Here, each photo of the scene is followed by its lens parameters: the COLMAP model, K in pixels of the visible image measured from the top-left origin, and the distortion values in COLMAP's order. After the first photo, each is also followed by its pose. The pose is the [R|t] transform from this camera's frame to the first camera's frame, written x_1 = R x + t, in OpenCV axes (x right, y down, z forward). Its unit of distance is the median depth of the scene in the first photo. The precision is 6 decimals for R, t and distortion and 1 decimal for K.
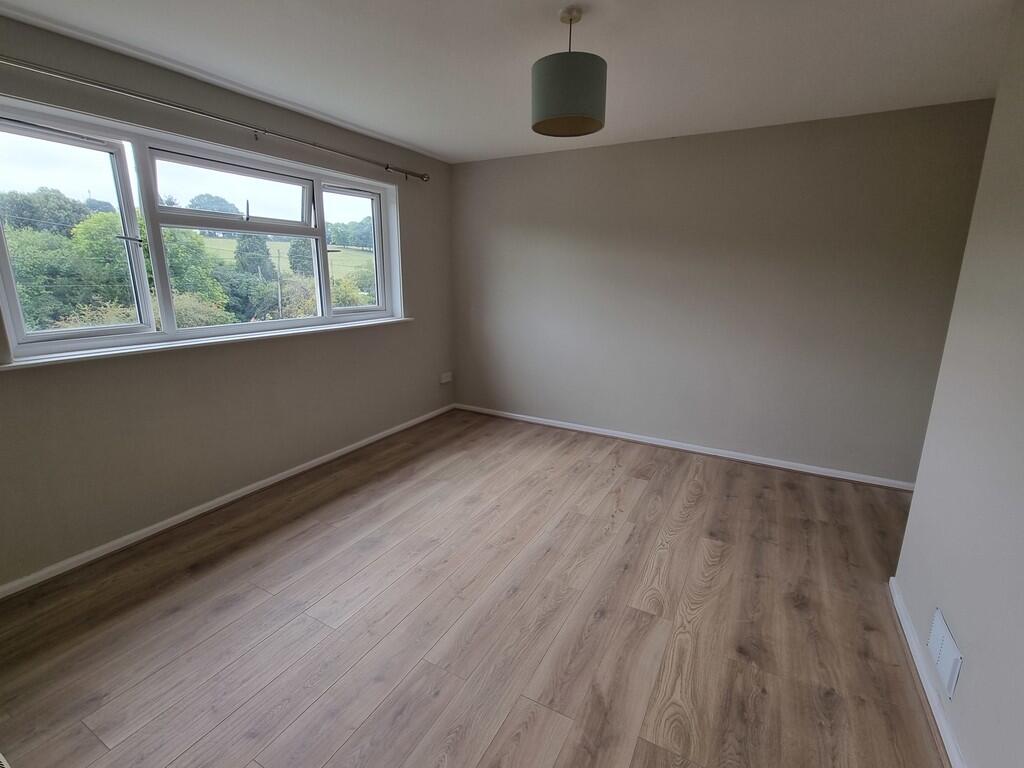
lens RADIAL K [[472.5, 0, 512.0], [0, 472.5, 384.0], [0, 0, 1]] dist [-0.001118, -0.000008]
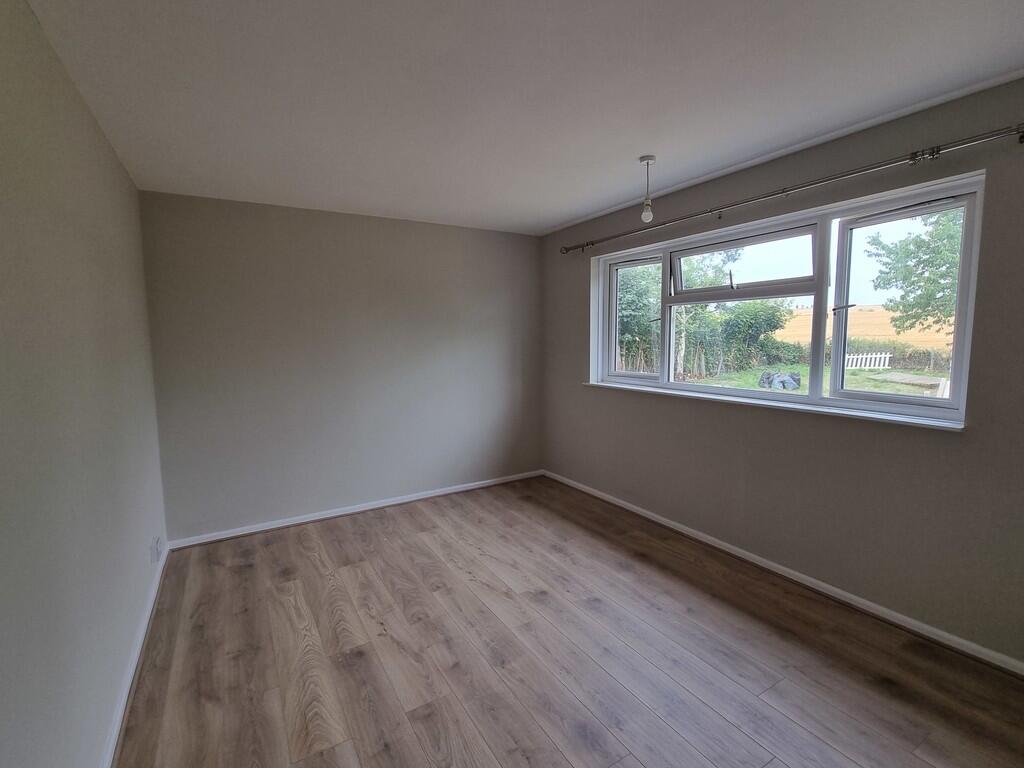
lens RADIAL K [[472.5, 0, 512.0], [0, 472.5, 384.0], [0, 0, 1]] dist [-0.001118, -0.000008]
pose [[-0.507363, 0.083813, -0.857647, 0.657668], [-0.190702, 0.959662, 0.206597, -0.294614], [0.840366, 0.268375, -0.470913, 1.241811]]
